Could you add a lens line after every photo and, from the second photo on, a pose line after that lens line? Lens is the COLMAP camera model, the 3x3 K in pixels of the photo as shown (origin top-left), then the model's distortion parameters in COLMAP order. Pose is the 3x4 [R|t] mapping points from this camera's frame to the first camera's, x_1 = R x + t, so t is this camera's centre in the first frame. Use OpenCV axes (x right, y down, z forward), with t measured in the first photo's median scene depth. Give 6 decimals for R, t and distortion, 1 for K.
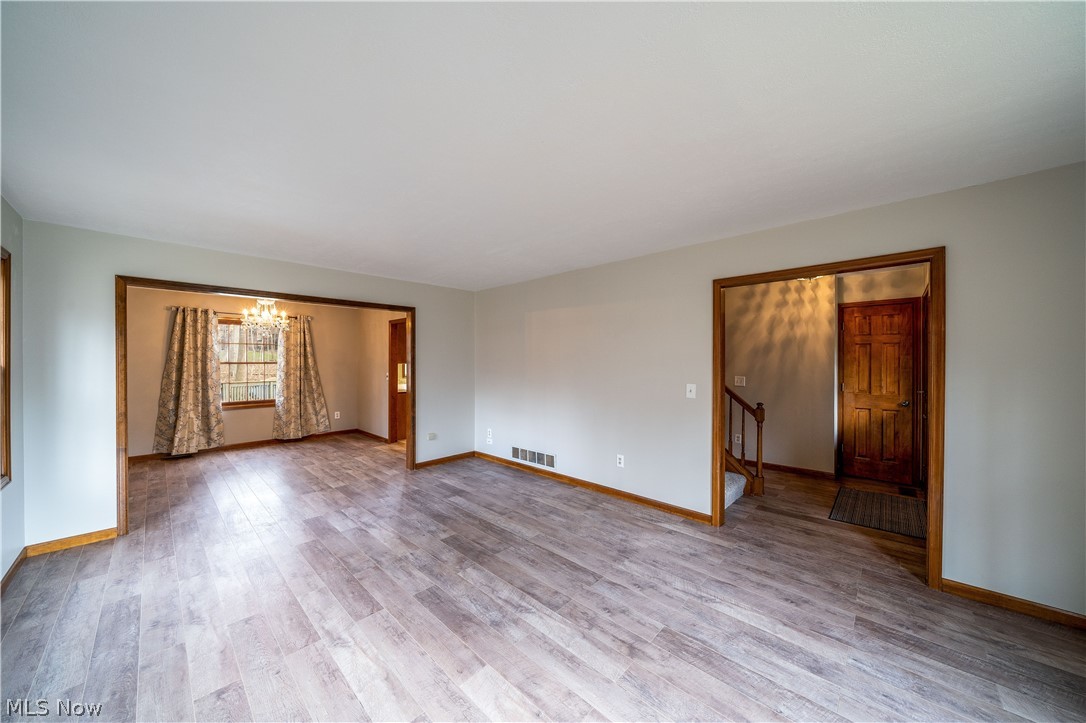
lens RADIAL K [[374.1, 0, 546.8], [0, 374.1, 364.9], [0, 0, 1]] dist [-0.000701, -0.000056]
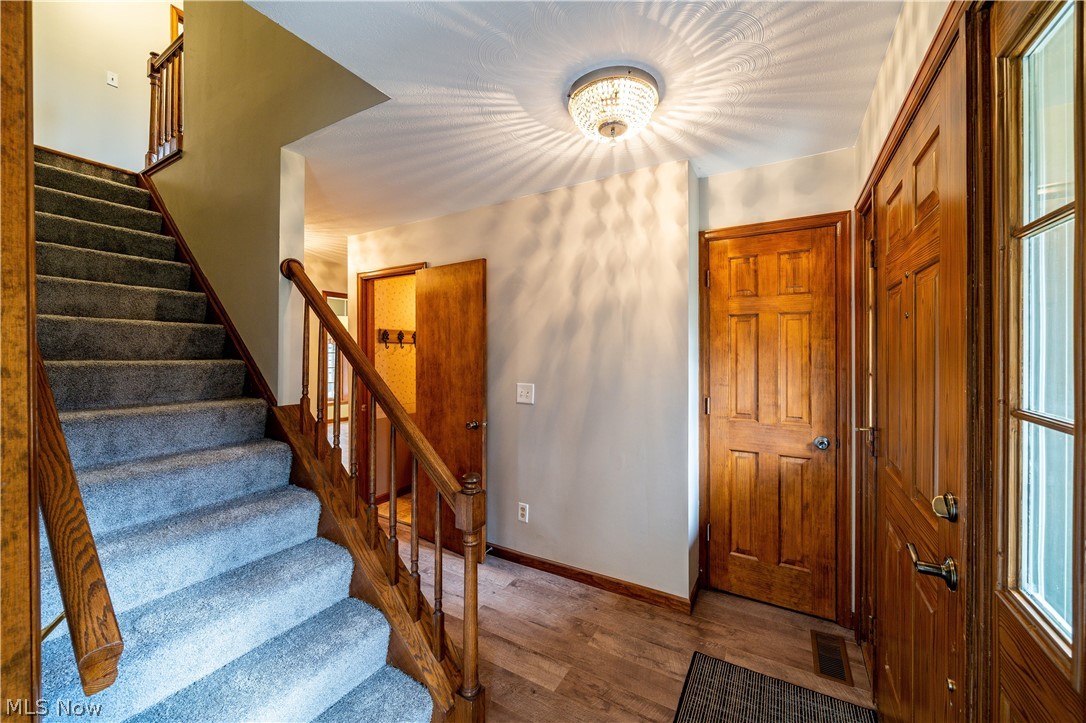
lens RADIAL K [[412.9, 0, 540.6], [0, 412.9, 352.2], [0, 0, 1]] dist [-0.000845, -0.000027]
pose [[0.976239, -0.006646, 0.216596, 0.476865], [0.006242, 0.999977, 0.002552, -0.011844], [-0.216608, -0.001139, 0.976258, 0.540836]]
